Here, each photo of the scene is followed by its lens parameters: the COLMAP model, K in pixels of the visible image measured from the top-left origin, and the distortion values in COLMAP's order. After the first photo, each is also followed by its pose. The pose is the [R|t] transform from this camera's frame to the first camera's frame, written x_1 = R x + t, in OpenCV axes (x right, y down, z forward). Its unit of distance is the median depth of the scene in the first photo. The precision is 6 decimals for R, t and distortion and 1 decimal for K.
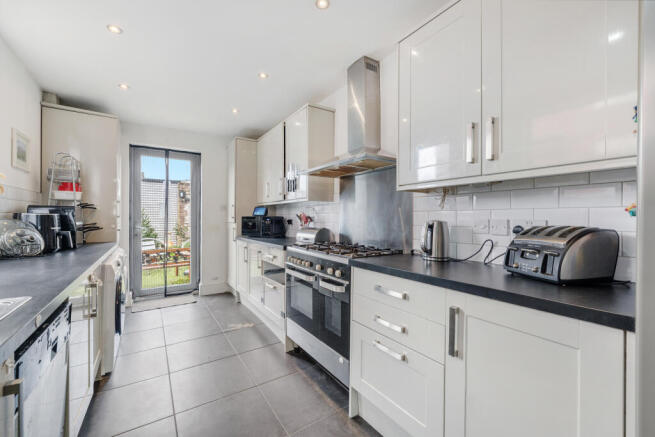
lens RADIAL K [[269.7, 0, 330.1], [0, 269.7, 211.7], [0, 0, 1]] dist [0.000091, -0.000191]
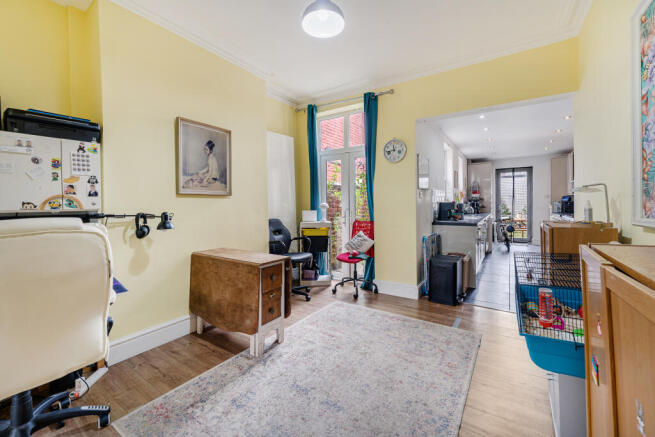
lens RADIAL K [[272.8, 0, 328.7], [0, 272.8, 204.6], [0, 0, 1]] dist [-0.000055, -0.000038]
pose [[0.380126, 0.002493, -0.924931, 0.803653], [0.024594, 0.999616, 0.012801, -0.026506], [0.924608, -0.027614, 0.379918, -1.116184]]
